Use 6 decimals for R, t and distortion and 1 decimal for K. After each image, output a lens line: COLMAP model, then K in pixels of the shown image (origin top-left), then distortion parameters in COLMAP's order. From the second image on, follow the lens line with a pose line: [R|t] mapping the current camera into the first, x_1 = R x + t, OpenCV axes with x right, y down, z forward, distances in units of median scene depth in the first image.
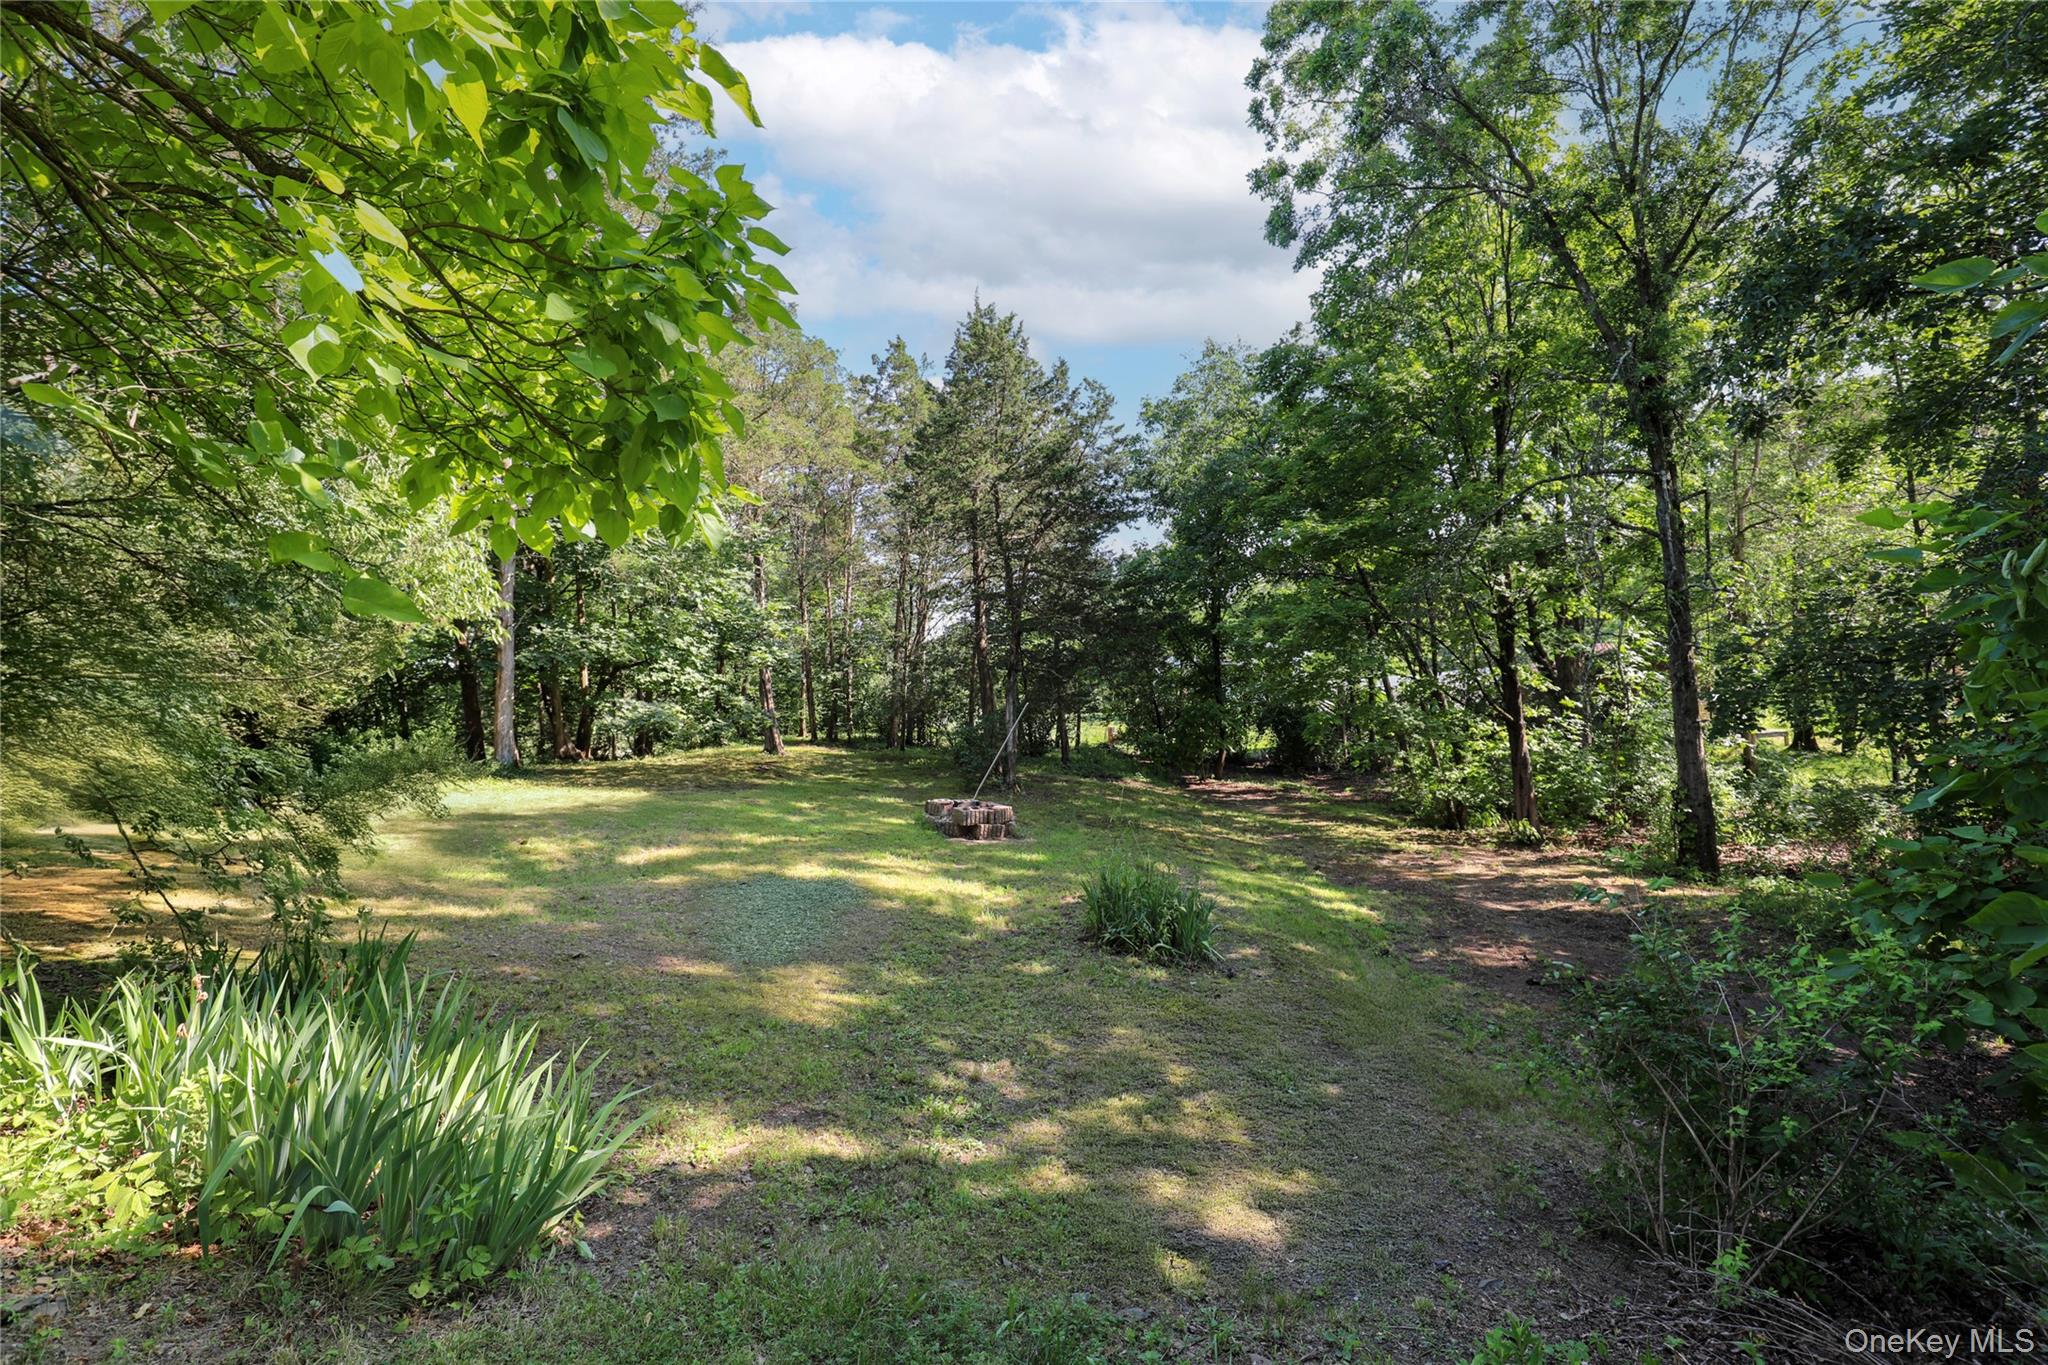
lens RADIAL K [[908.4, 0, 1024.0], [0, 908.4, 682.5], [0, 0, 1]] dist [-0.026692, 0.000077]
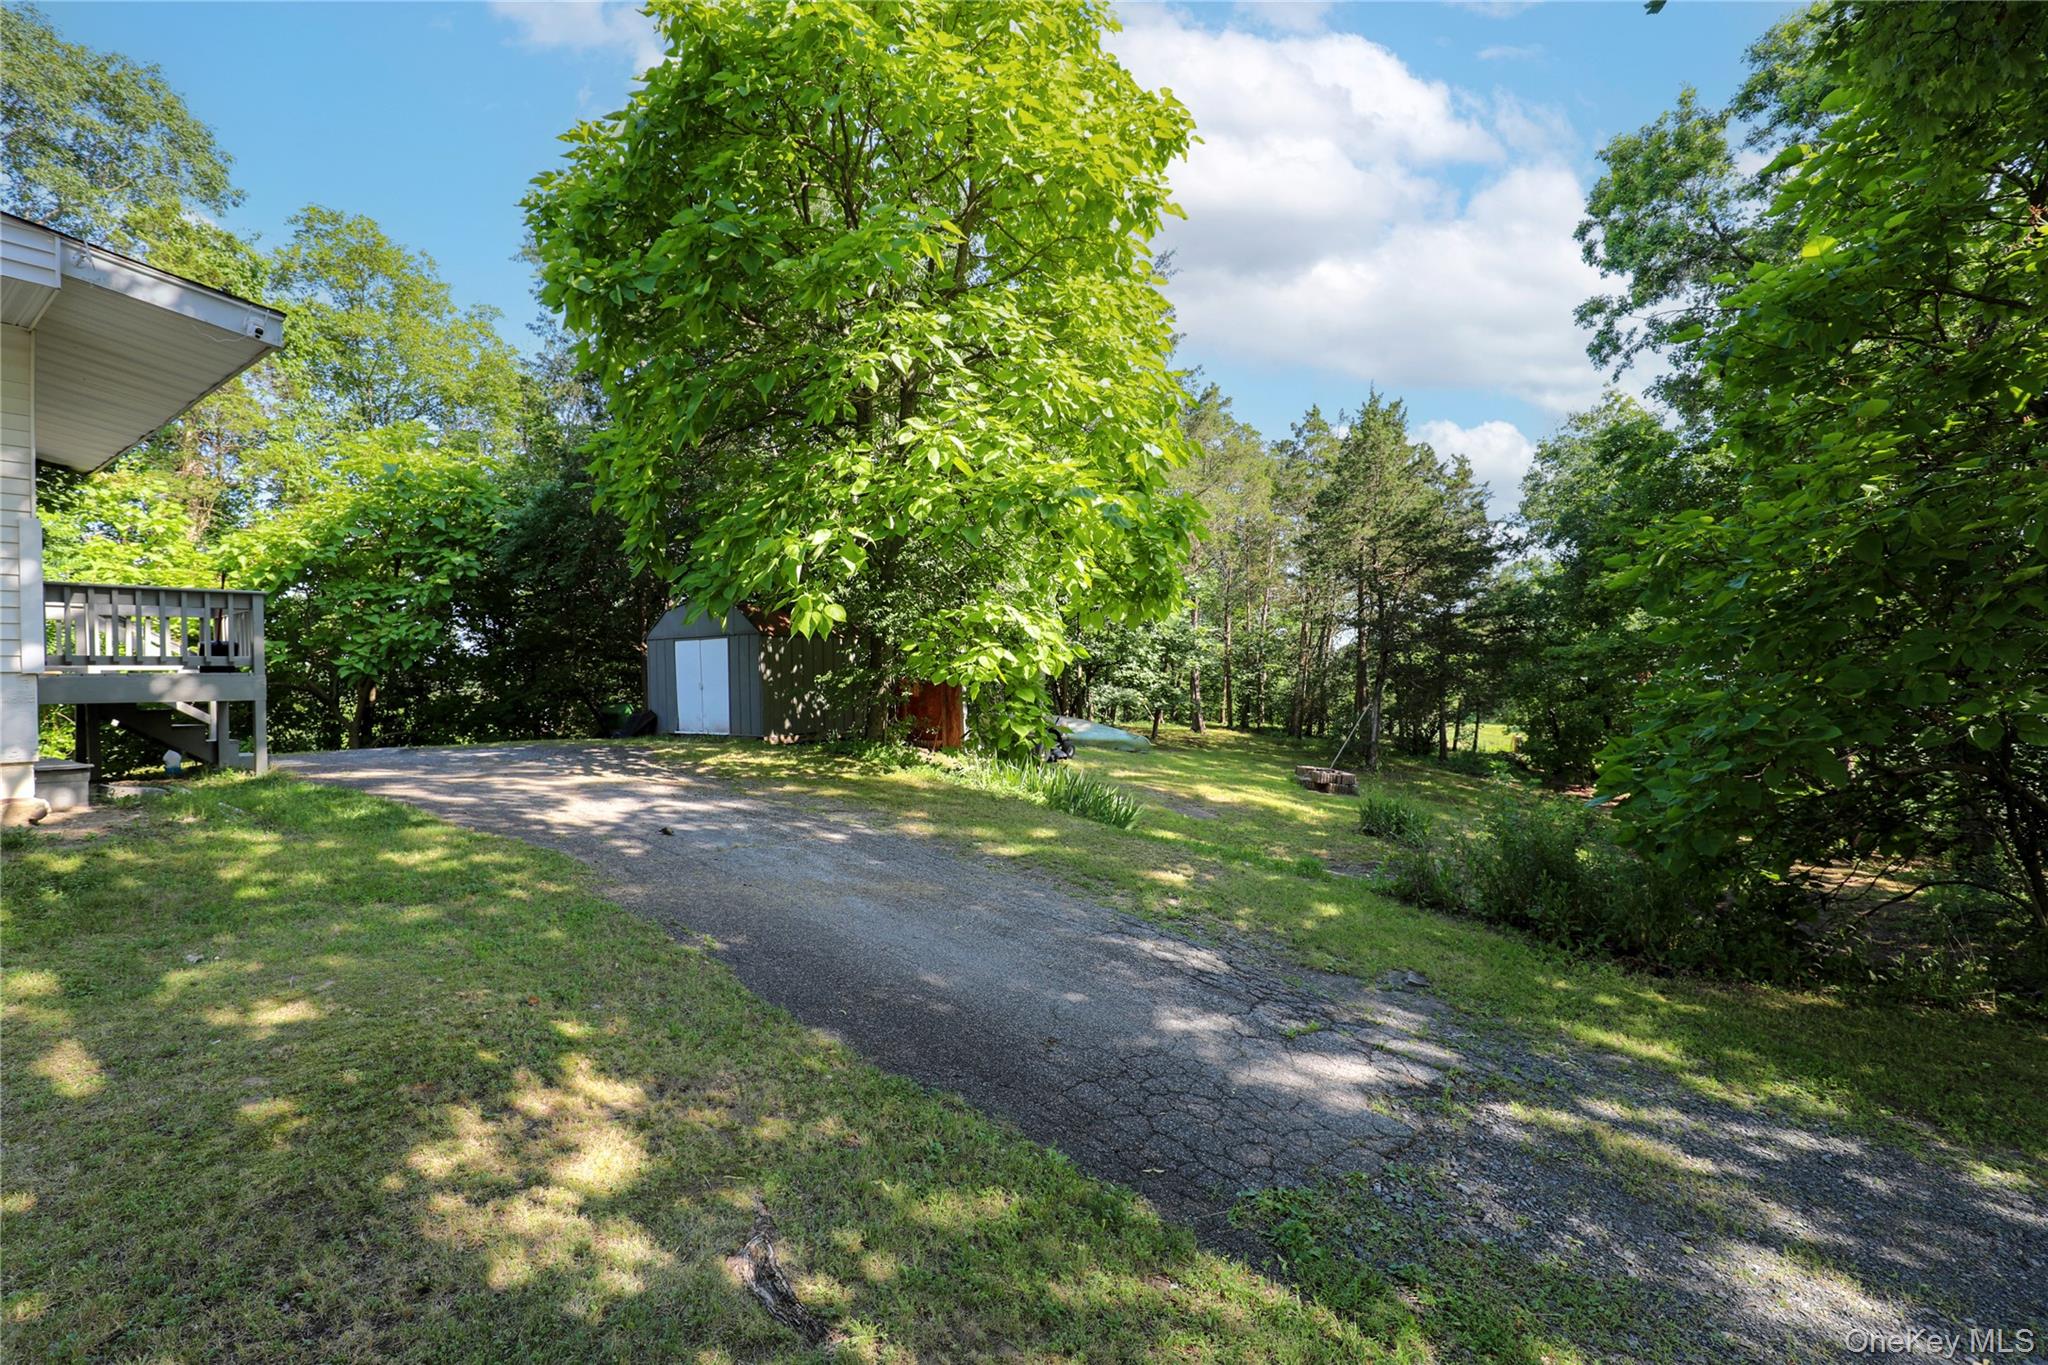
lens RADIAL K [[968.0, 0, 1024.0], [0, 968.0, 682.5], [0, 0, 1]] dist [0.001855, -0.000035]
pose [[0.896943, 0.052124, -0.439064, 0.127942], [-0.050485, 0.998606, 0.015416, -0.005364], [0.439255, 0.008339, 0.898324, -0.434320]]
